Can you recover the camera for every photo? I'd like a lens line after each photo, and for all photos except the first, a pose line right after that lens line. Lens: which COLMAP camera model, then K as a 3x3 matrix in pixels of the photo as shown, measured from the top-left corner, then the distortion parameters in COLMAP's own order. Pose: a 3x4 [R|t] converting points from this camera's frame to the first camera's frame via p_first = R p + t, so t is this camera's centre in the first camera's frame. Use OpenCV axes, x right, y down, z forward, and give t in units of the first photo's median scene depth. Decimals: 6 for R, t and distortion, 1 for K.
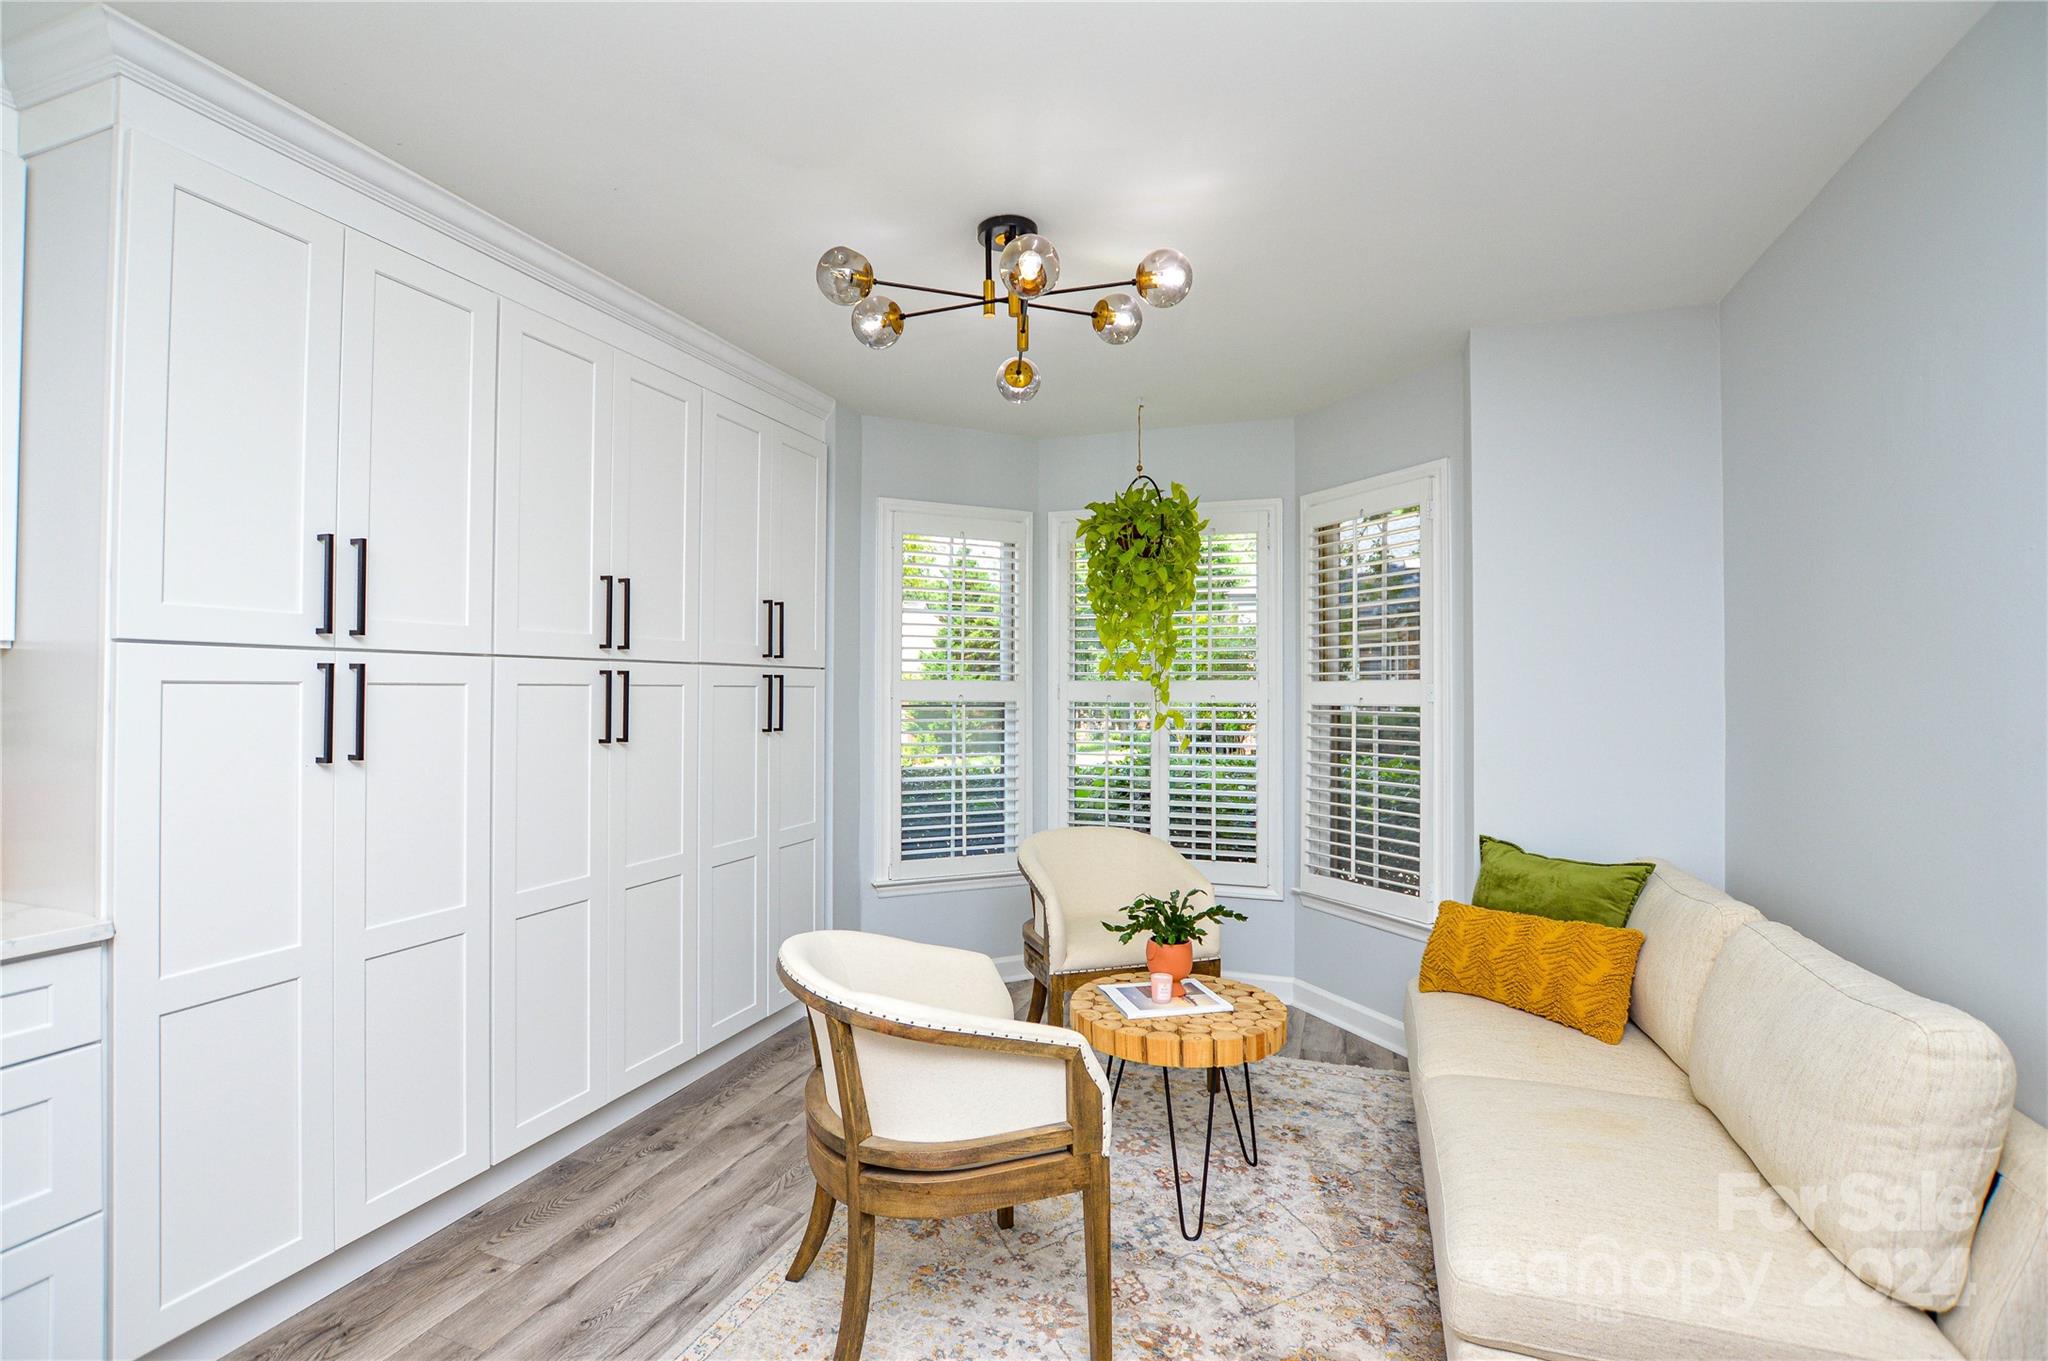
lens RADIAL K [[916.3, 0, 1080.3], [0, 916.3, 678.0], [0, 0, 1]] dist [-0.033123, 0.004297]
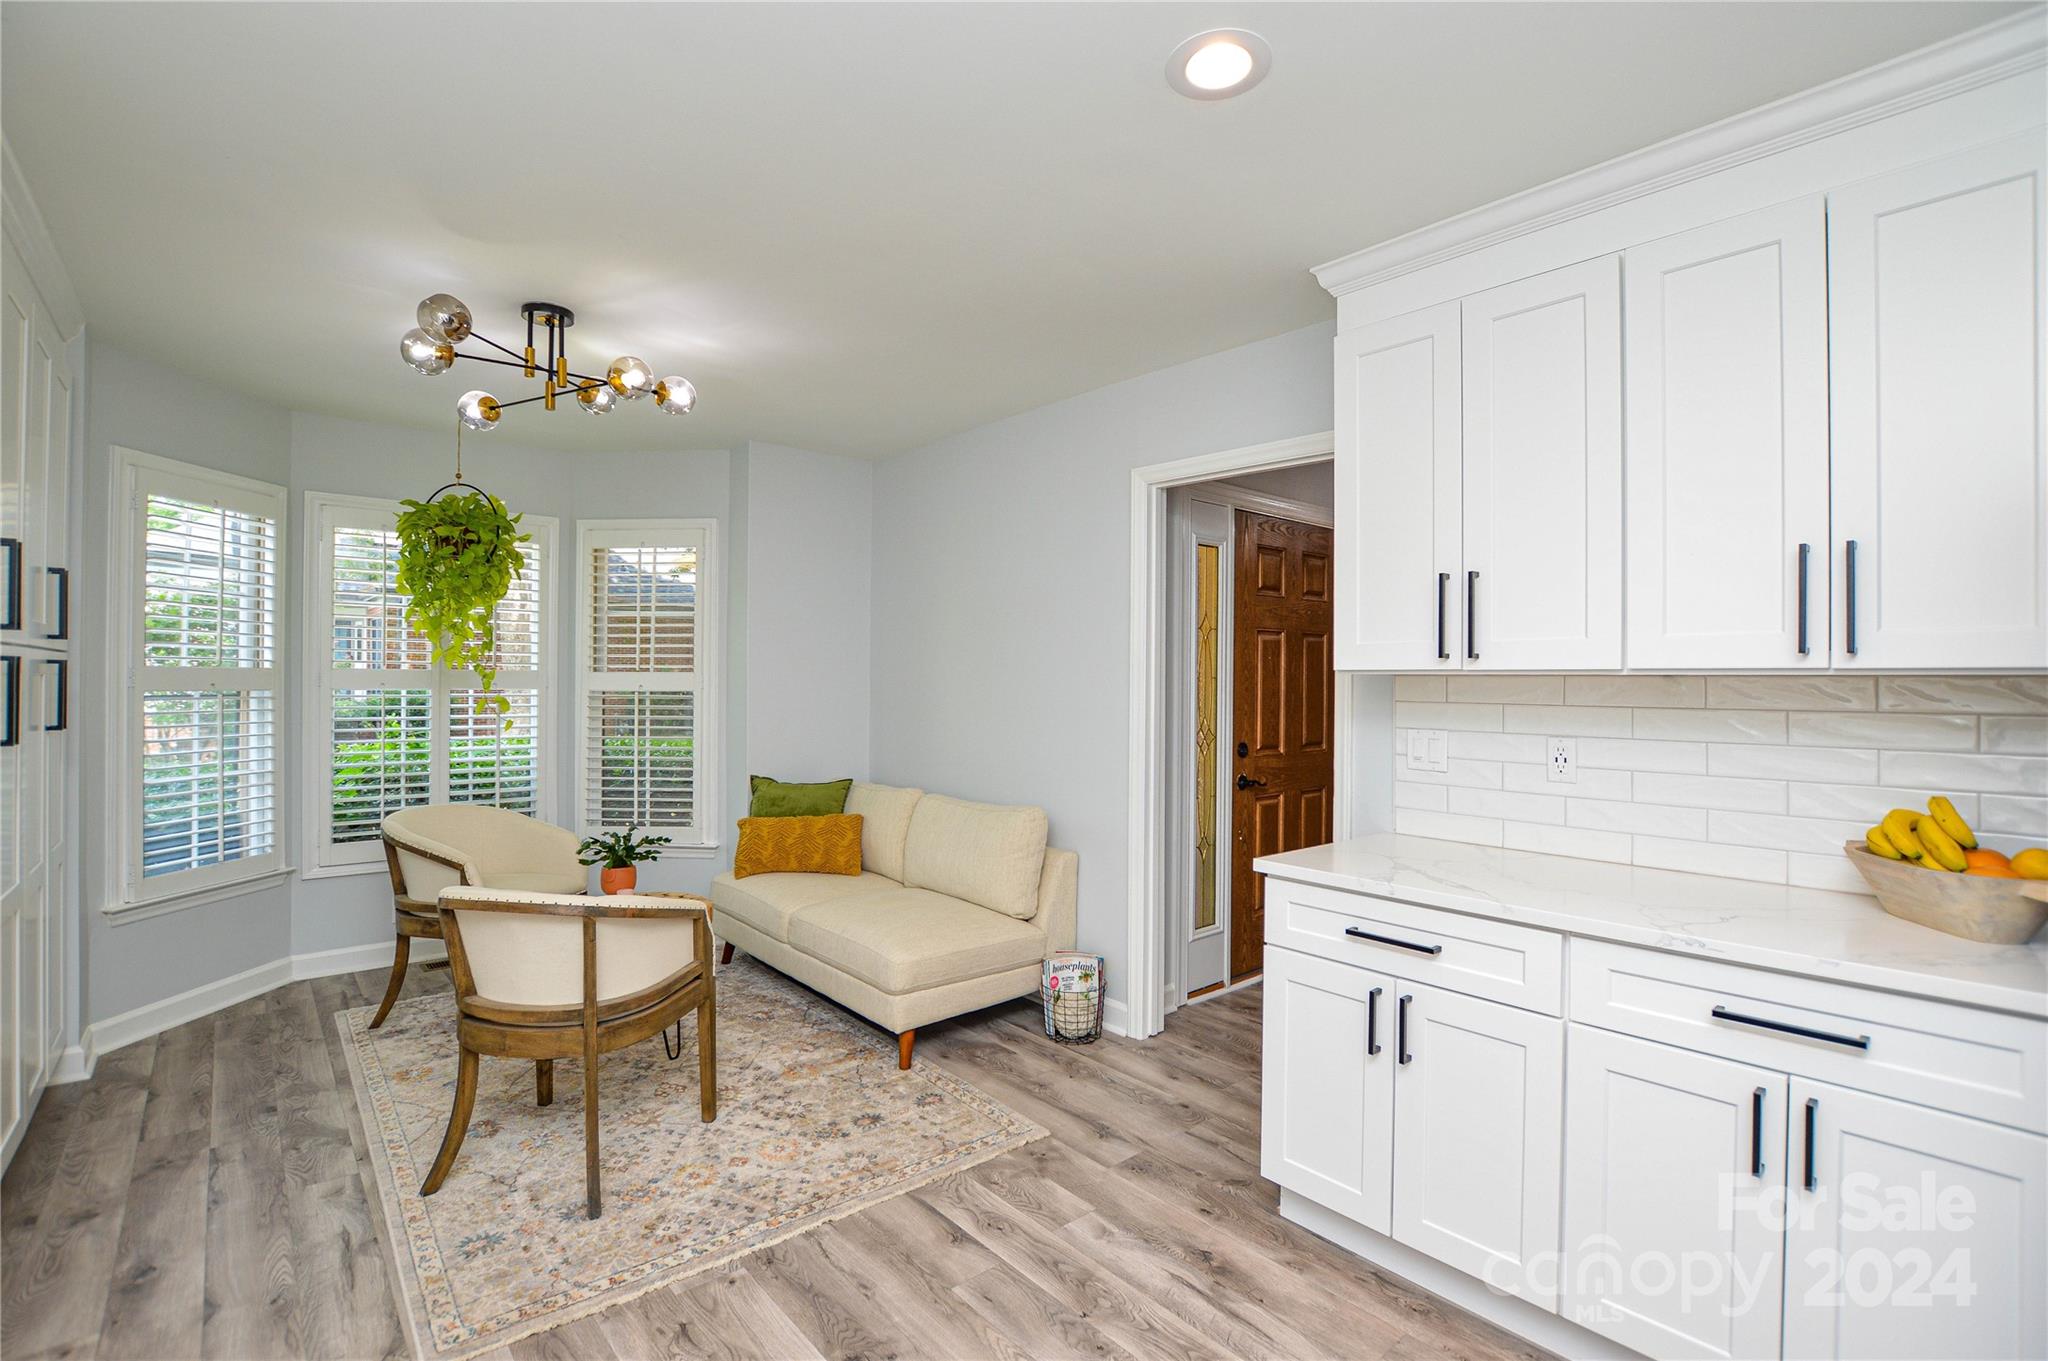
lens RADIAL K [[916.3, 0, 1010.8], [0, 916.3, 677.7], [0, 0, 1]] dist [-0.033123, 0.004297]
pose [[0.507162, 0.000953, 0.861850, -0.732182], [-0.018271, 0.999787, 0.009646, -0.014512], [-0.861657, -0.020639, 0.507071, -0.166419]]
